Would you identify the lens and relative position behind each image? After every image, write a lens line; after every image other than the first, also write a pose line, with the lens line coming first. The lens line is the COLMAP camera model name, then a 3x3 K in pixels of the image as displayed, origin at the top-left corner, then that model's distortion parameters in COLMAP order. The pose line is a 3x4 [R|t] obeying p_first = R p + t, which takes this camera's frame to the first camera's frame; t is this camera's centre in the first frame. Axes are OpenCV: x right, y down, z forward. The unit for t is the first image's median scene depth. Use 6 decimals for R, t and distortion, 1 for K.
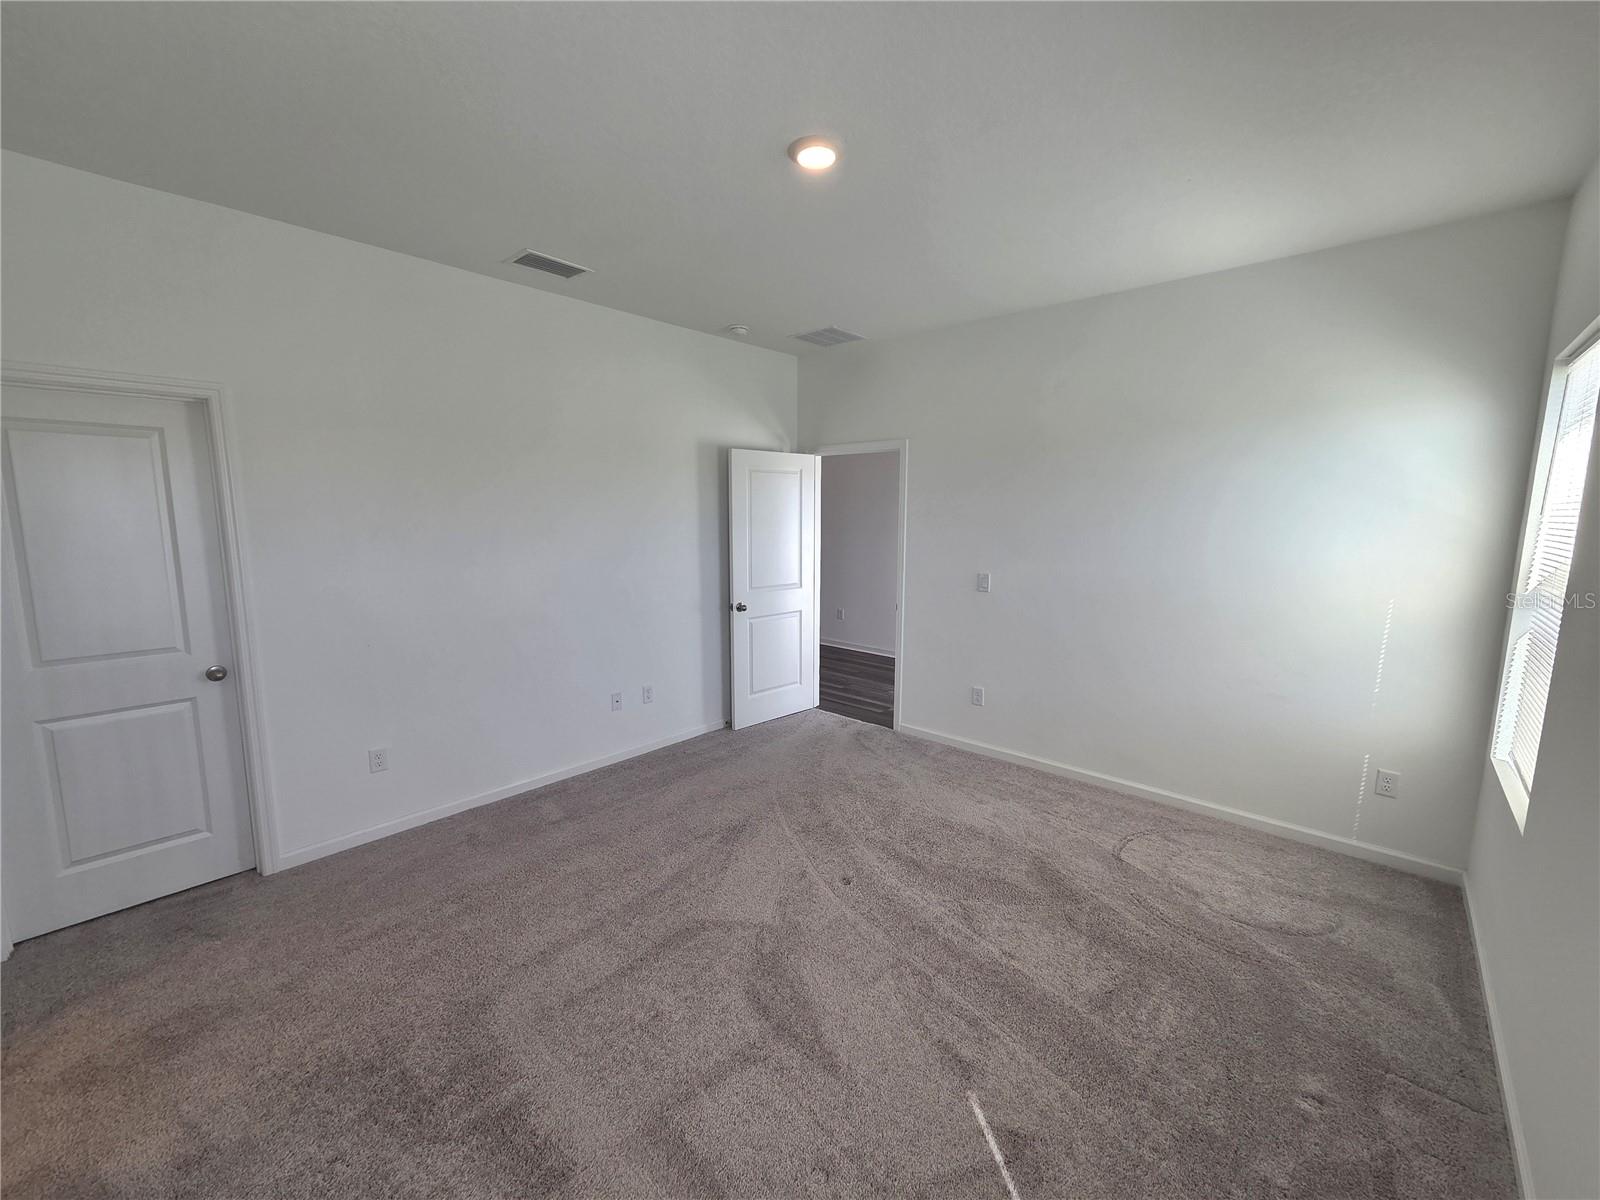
lens RADIAL K [[654.4, 0, 800.0], [0, 654.4, 600.0], [0, 0, 1]] dist [0.004802, -0.001127]
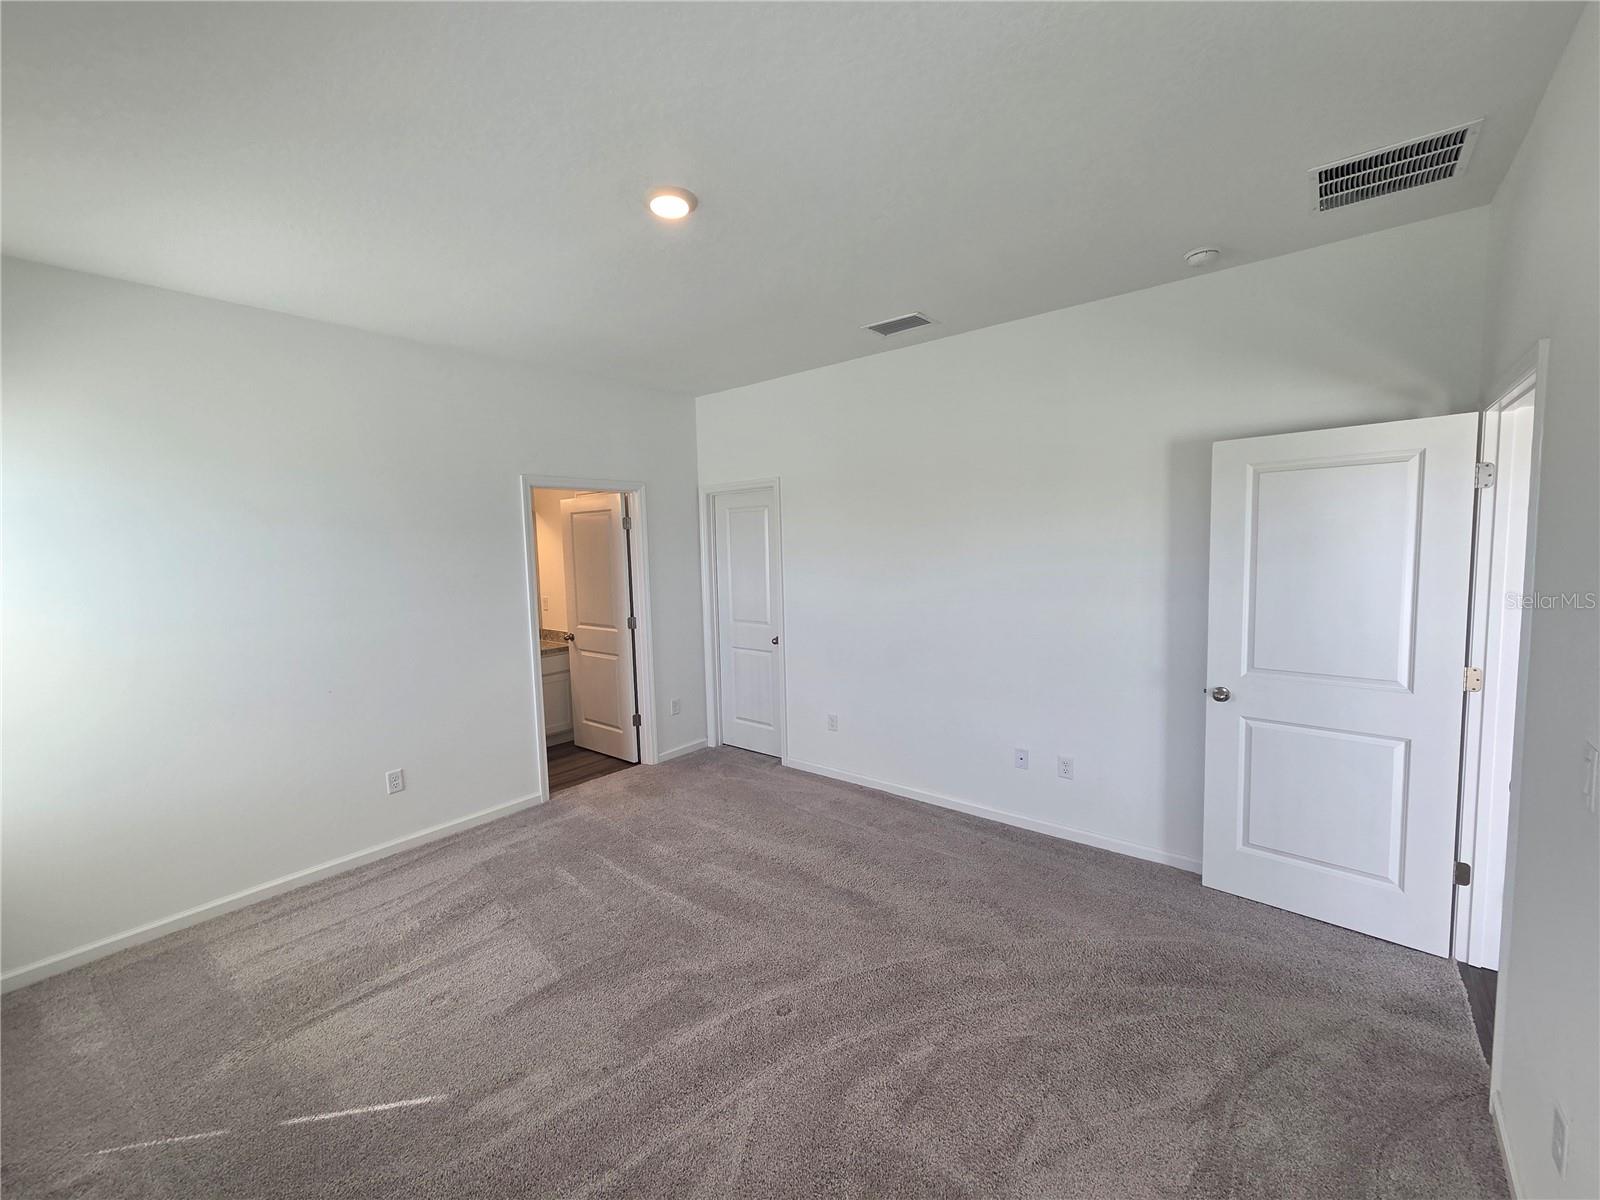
lens RADIAL K [[647.1, 0, 800.0], [0, 647.1, 600.0], [0, 0, 1]] dist [-0.000005, -0.000386]
pose [[0.037630, 0.075151, -0.996462, 0.517350], [-0.114974, 0.990872, 0.070387, -0.077403], [0.992655, 0.111918, 0.045927, 0.591218]]
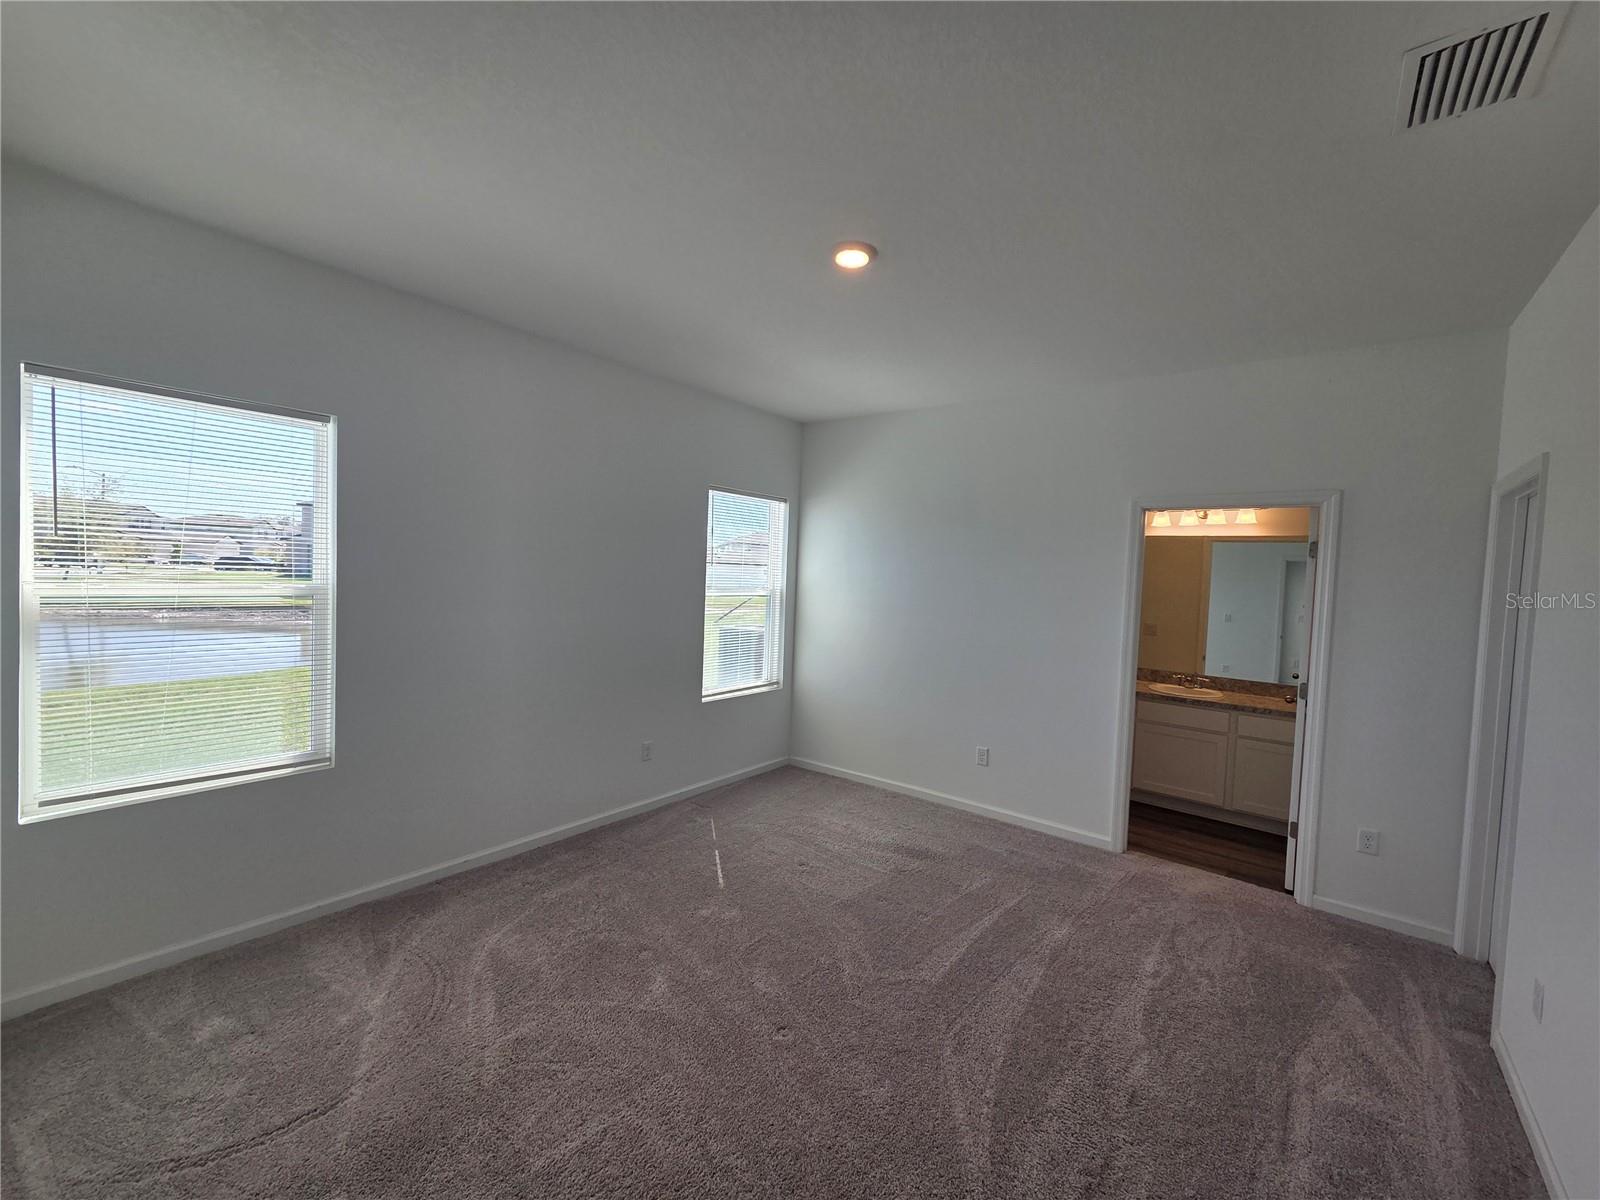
lens RADIAL K [[654.4, 0, 800.0], [0, 654.4, 600.0], [0, 0, 1]] dist [0.004802, -0.001127]
pose [[-0.998152, -0.044453, -0.041424, 0.068828], [-0.051317, 0.981776, 0.182983, -0.148056], [0.032535, 0.184771, -0.982243, 1.078092]]
